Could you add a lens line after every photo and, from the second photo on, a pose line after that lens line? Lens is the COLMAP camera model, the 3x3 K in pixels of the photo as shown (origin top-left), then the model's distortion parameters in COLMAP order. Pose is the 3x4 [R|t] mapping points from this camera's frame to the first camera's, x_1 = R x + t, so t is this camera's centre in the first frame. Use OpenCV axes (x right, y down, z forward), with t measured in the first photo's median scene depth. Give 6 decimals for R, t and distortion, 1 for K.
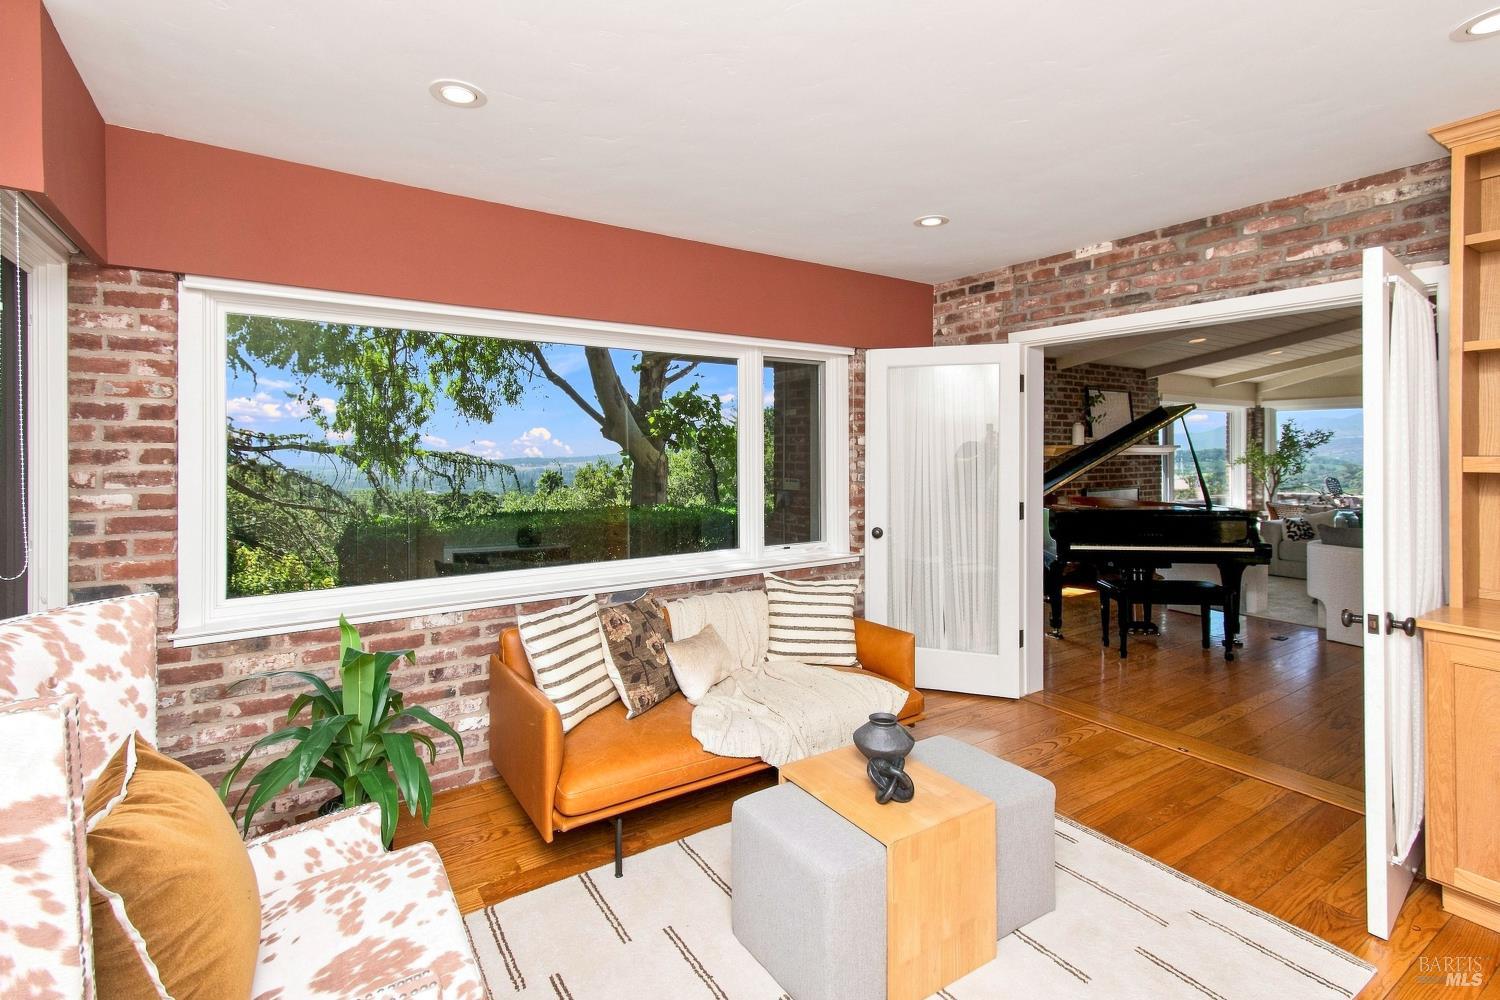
lens RADIAL K [[686.4, 0, 741.2], [0, 686.4, 448.3], [0, 0, 1]] dist [0.010426, -0.001677]
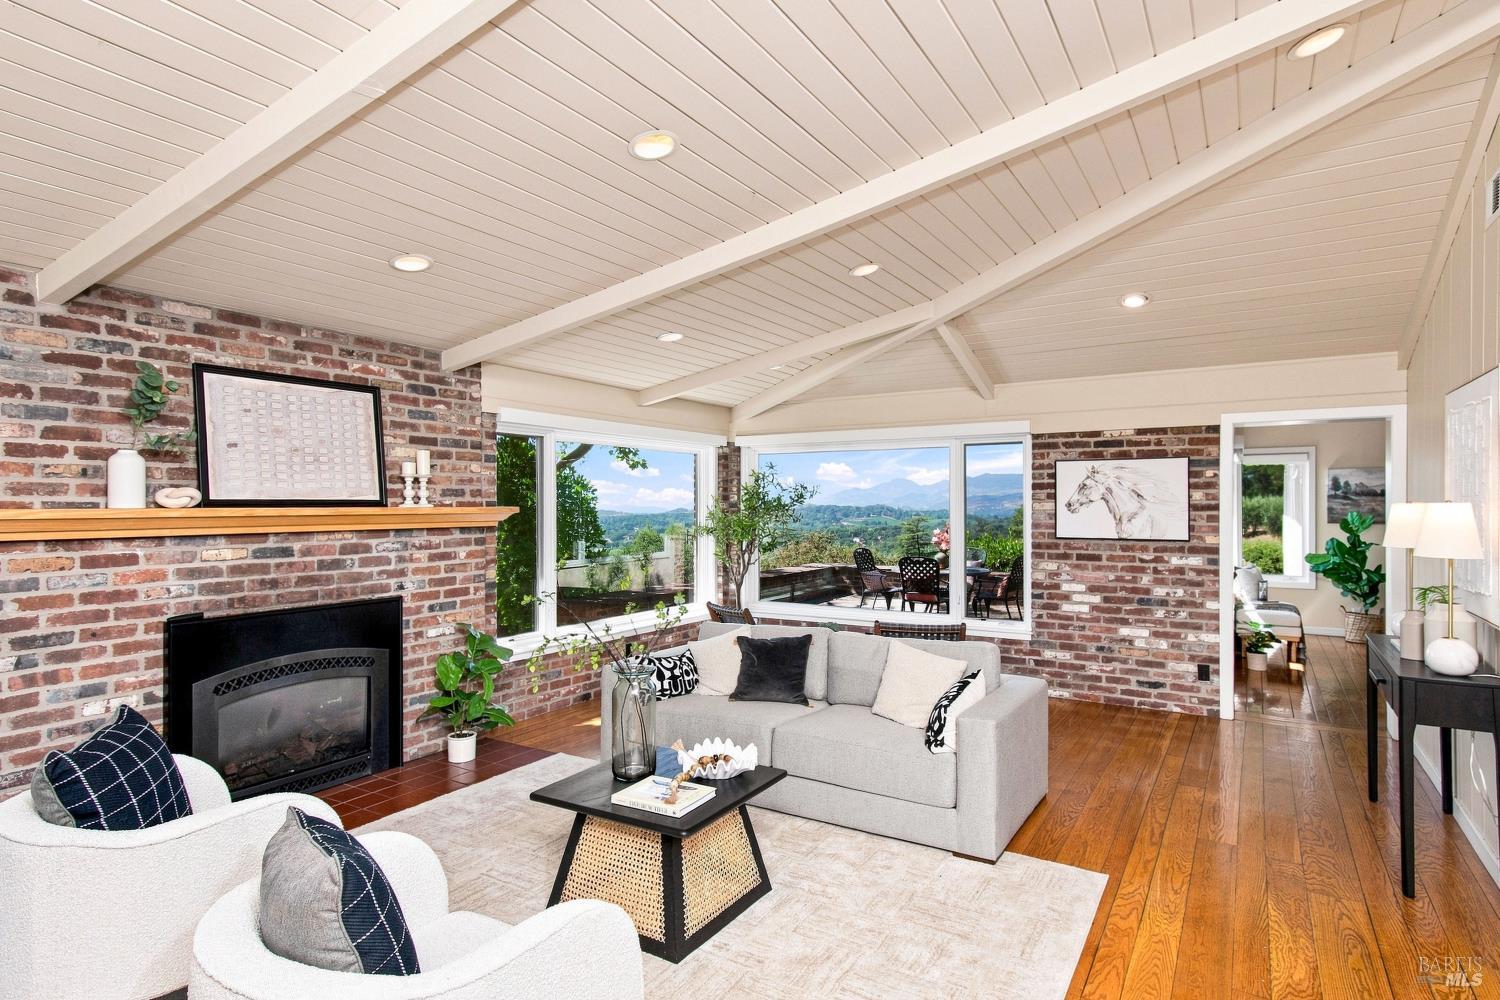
lens RADIAL K [[814.0, 0, 754.9], [0, 814.0, 505.1], [0, 0, 1]] dist [0.026621, 0.000392]
pose [[0.900321, 0.000396, 0.435226, 0.446222], [-0.001455, 0.999997, 0.002099, -0.006218], [-0.435224, -0.002523, 0.900319, 0.322218]]
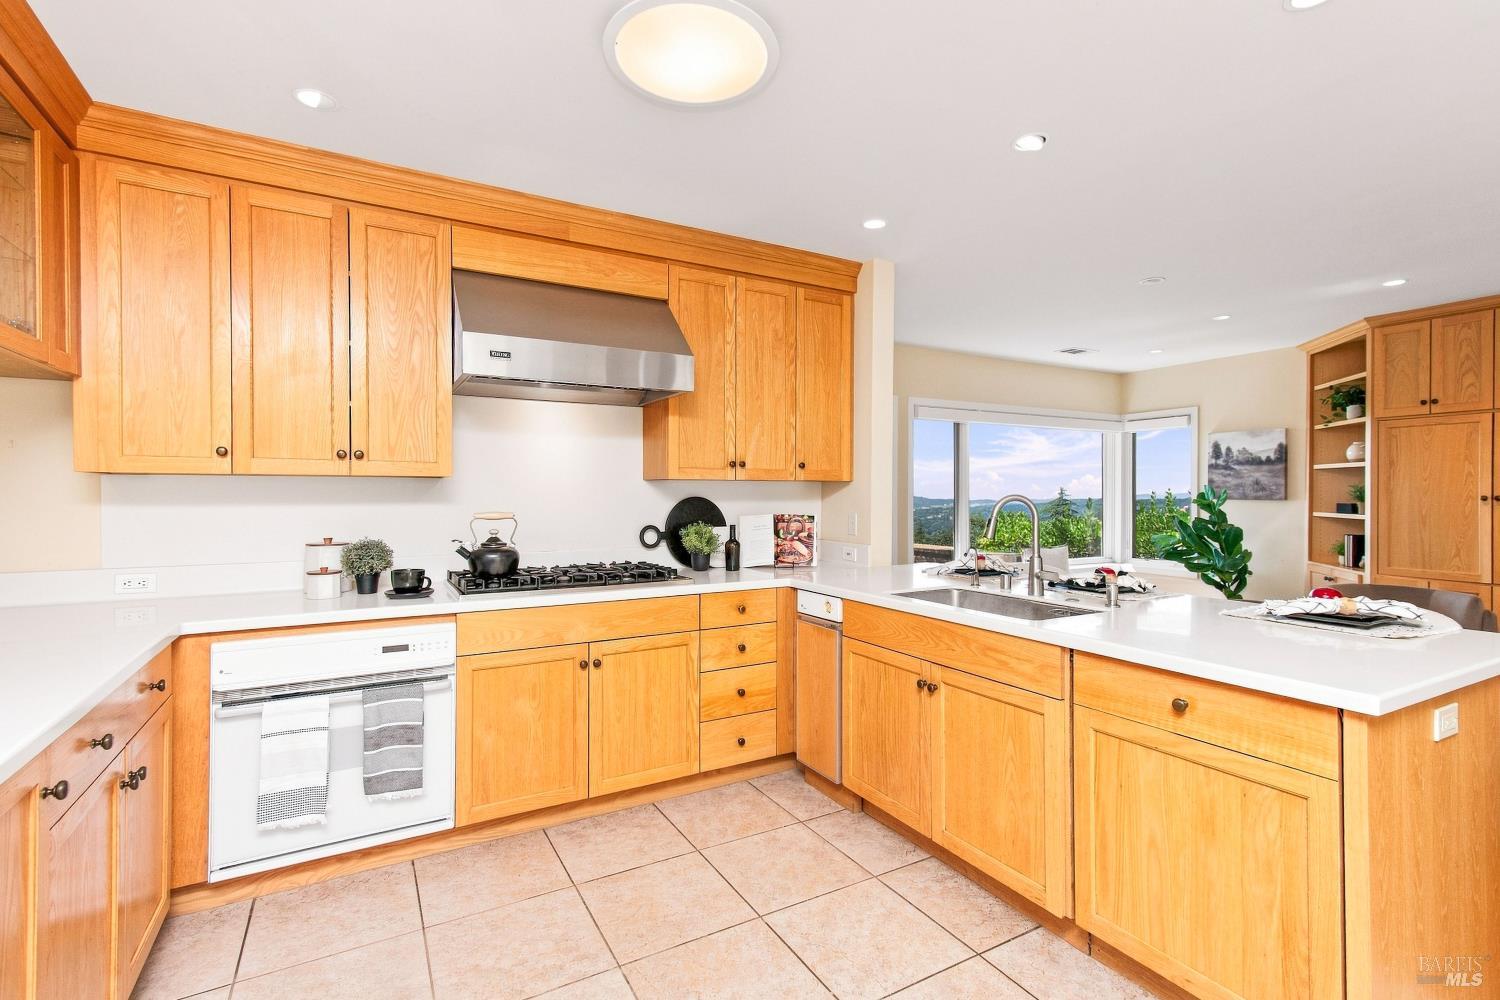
lens RADIAL K [[686.4, 0, 756.6], [0, 686.4, 496.0], [0, 0, 1]] dist [0.010426, -0.001677]
pose [[0.998925, 0.001240, -0.046342, 1.018992], [-0.001079, 0.999993, 0.003503, 0.010365], [0.046346, -0.003449, 0.998919, 0.218984]]
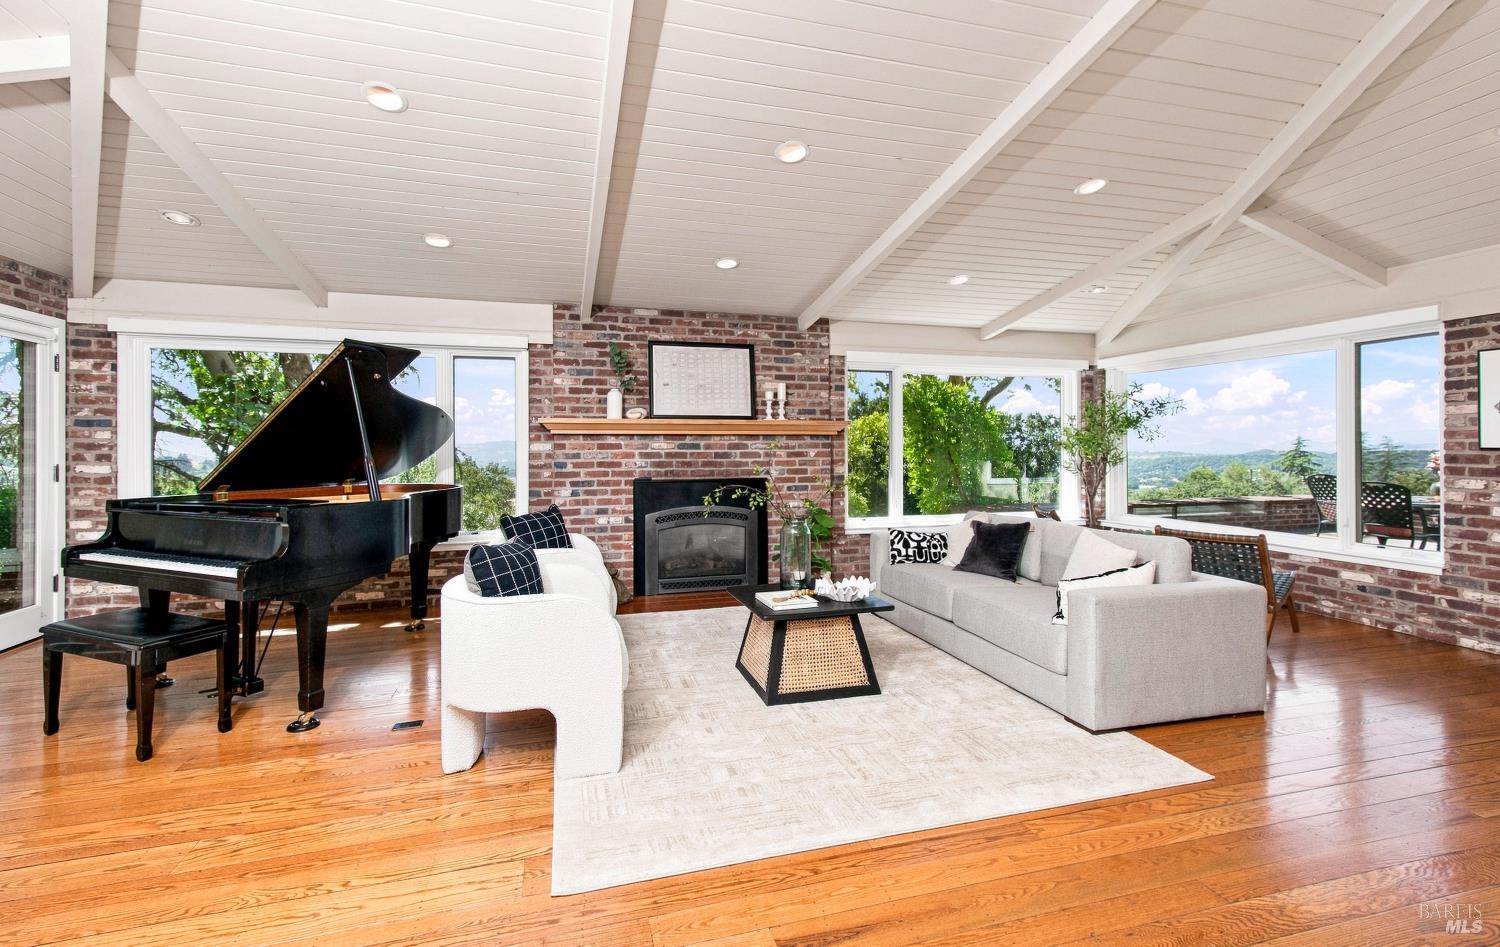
lens RADIAL K [[668.1, 0, 750.6], [0, 668.1, 445.9], [0, 0, 1]] dist [0.016820, -0.000277]
pose [[0.956580, -0.000316, -0.291470, 0.619448], [0.000672, 0.999999, 0.001122, 0.016857], [0.291470, -0.001270, 0.956579, 0.264309]]
